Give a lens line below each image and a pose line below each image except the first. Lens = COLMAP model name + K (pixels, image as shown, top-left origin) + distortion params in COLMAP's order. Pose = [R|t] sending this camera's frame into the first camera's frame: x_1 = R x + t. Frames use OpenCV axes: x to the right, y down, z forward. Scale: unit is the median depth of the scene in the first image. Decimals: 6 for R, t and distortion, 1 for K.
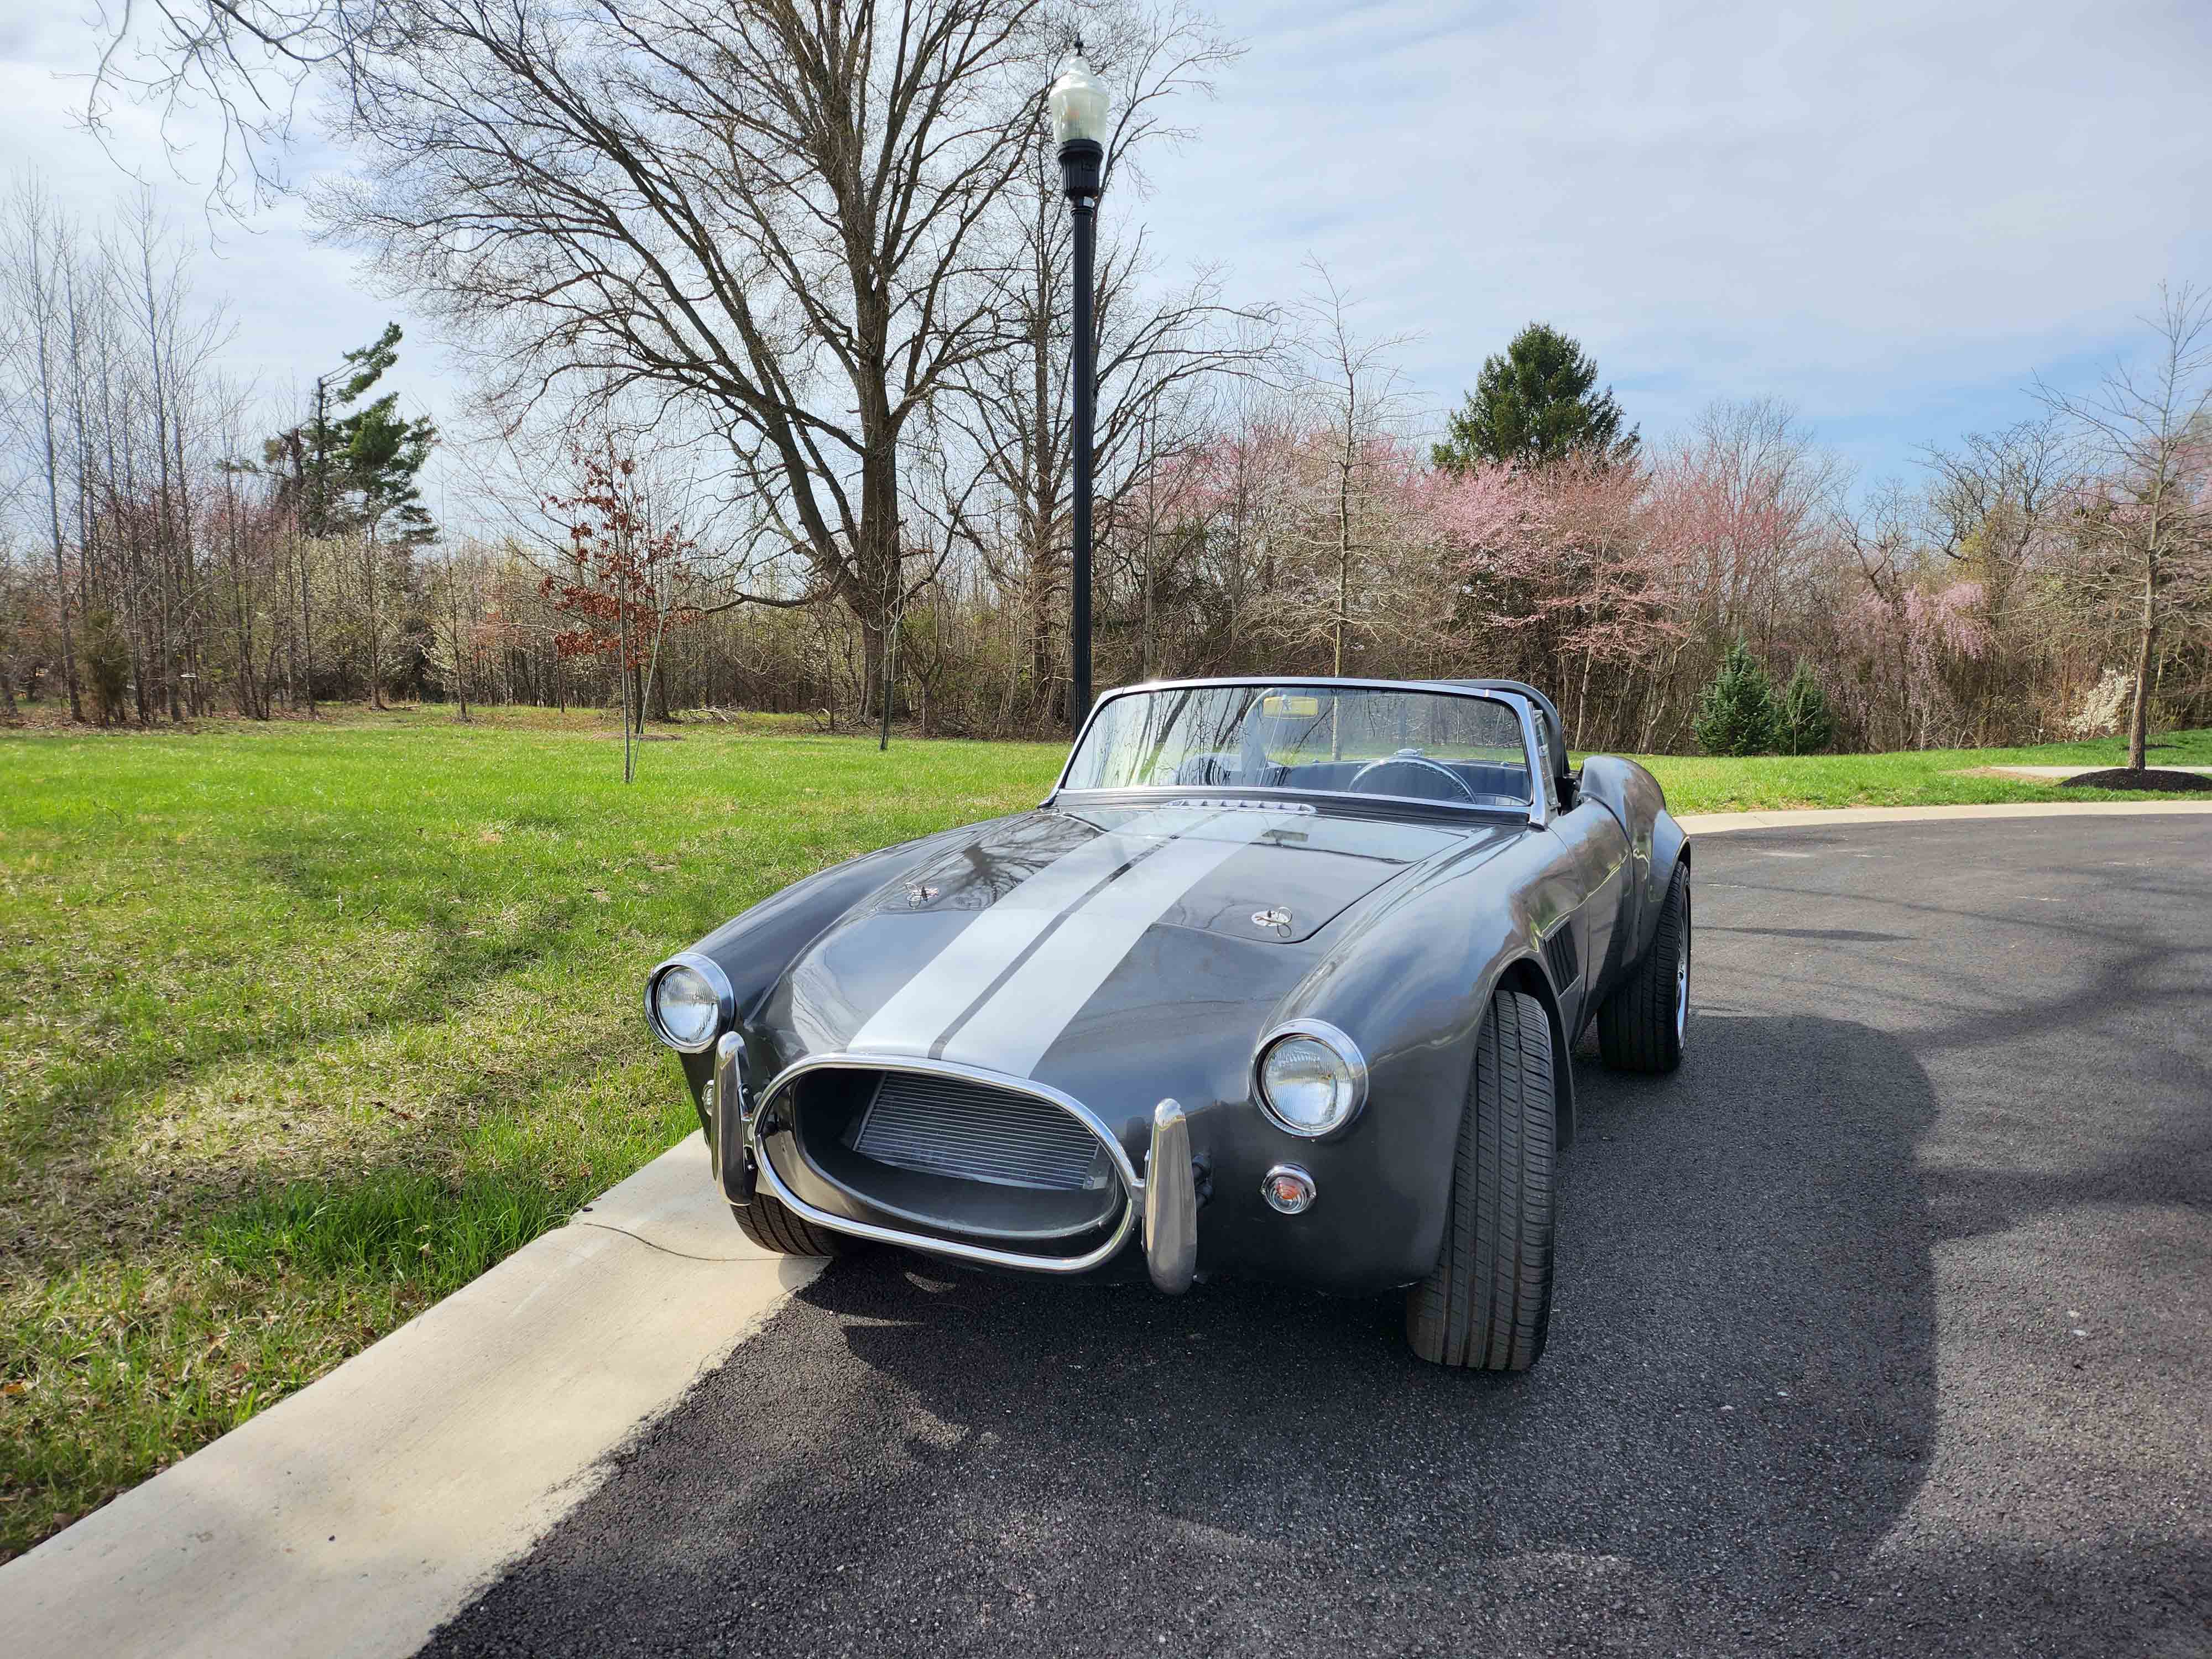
lens RADIAL K [[1570.9, 0, 1119.3], [0, 1570.9, 838.5], [0, 0, 1]] dist [0.073859, -0.076878]
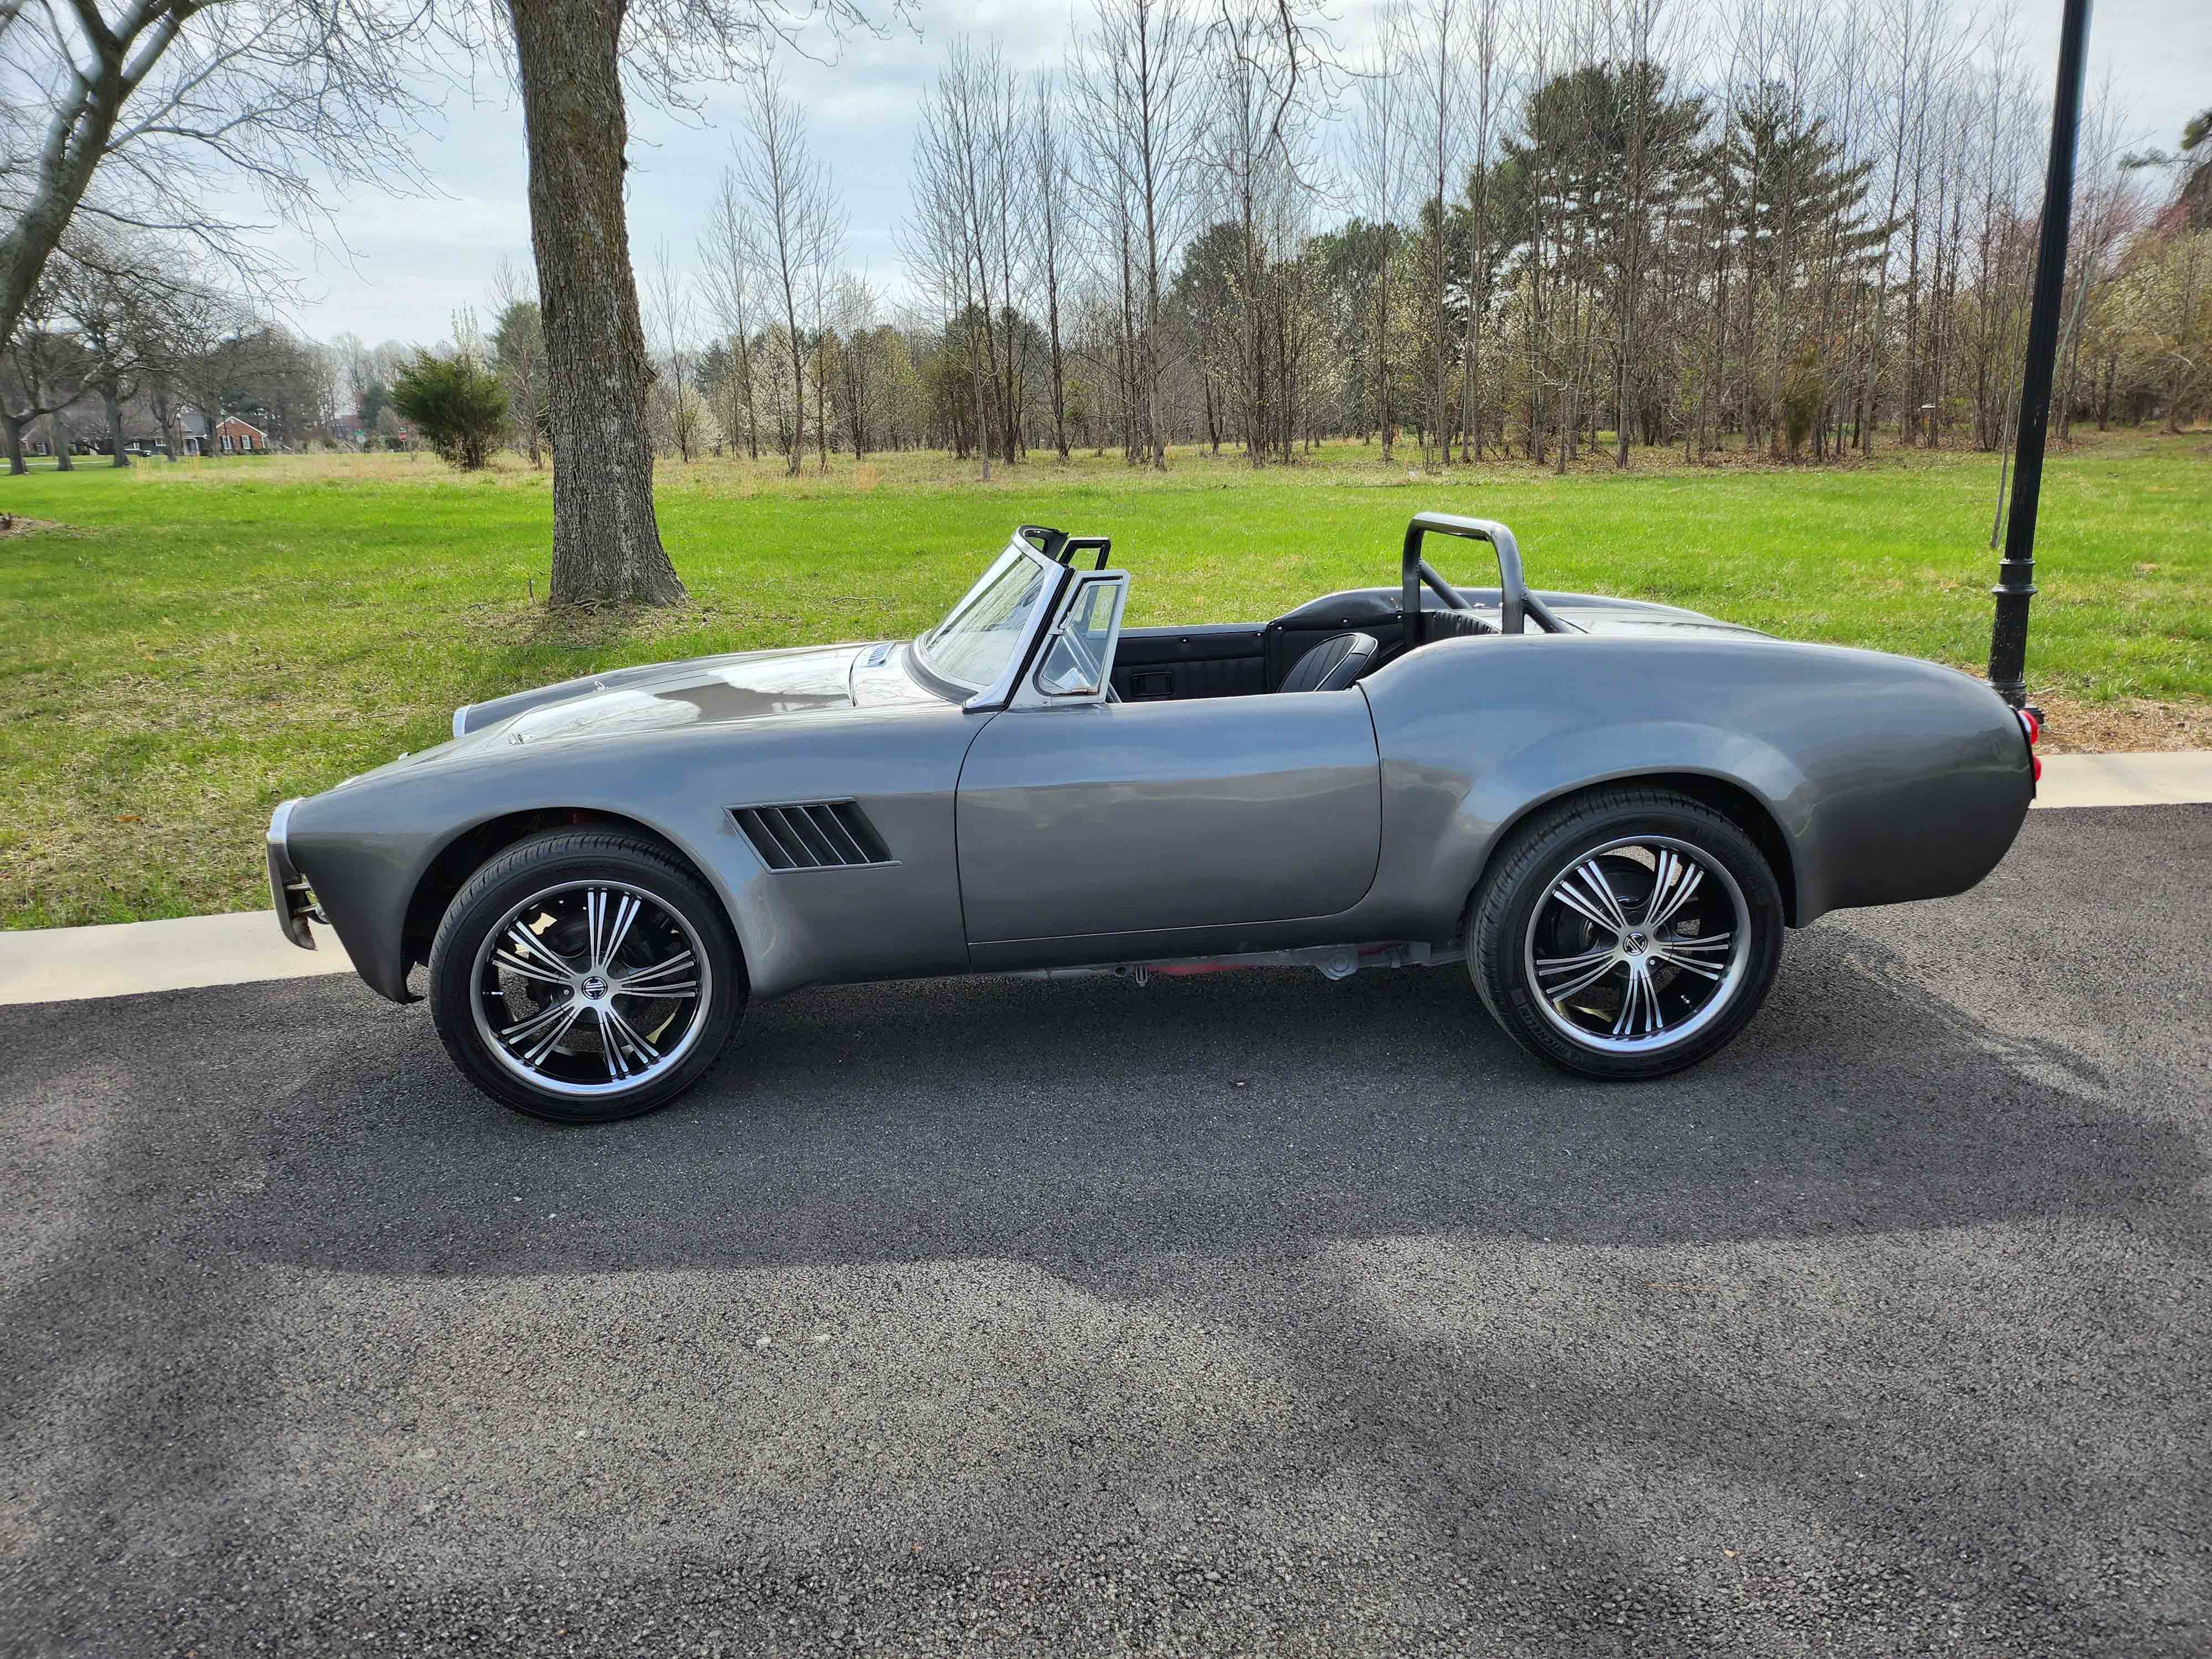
lens RADIAL K [[1570.9, 0, 1113.0], [0, 1570.9, 839.4], [0, 0, 1]] dist [0.073859, -0.076878]
pose [[0.439518, 0.209695, -0.873414, 0.172702], [-0.053991, 0.976777, 0.207342, -0.019763], [0.896610, -0.043974, 0.440633, 0.097725]]
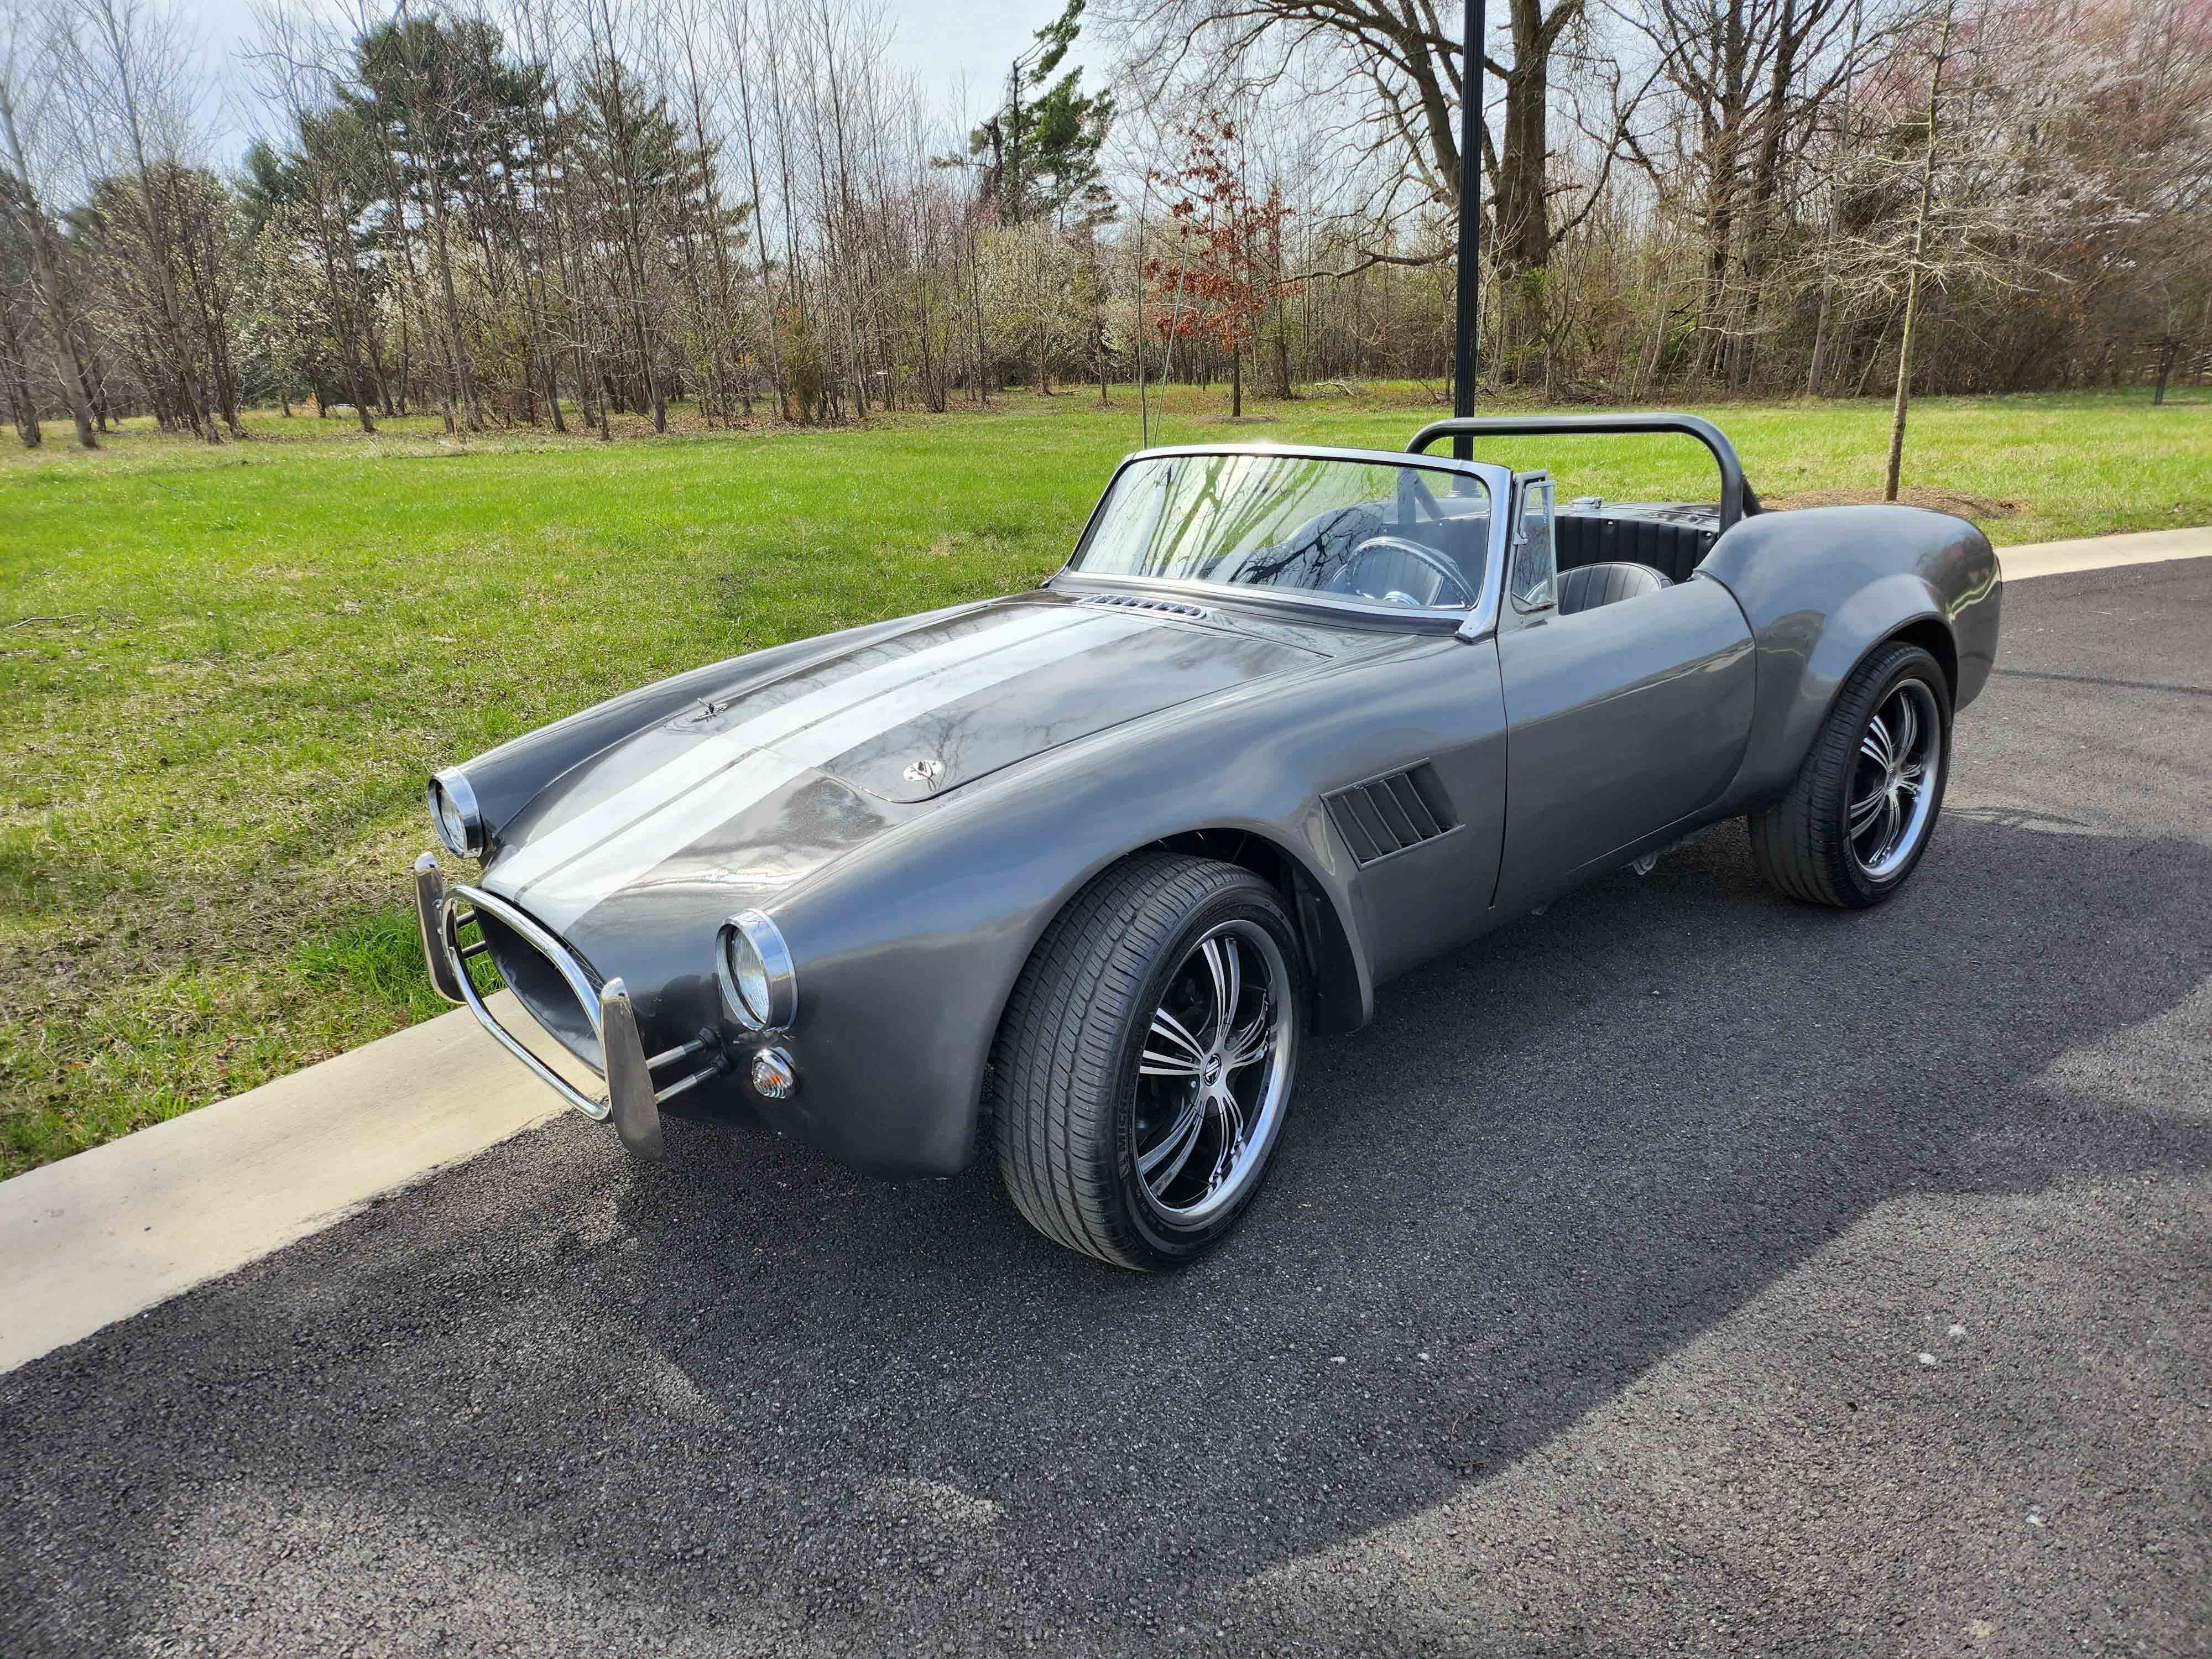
lens RADIAL K [[1570.9, 0, 1108.4], [0, 1570.9, 836.7], [0, 0, 1]] dist [0.073859, -0.076878]
pose [[0.904343, 0.079989, -0.419243, 0.066768], [0.008259, 0.978818, 0.204568, -0.011185], [0.426726, -0.188462, 0.884526, 0.025591]]
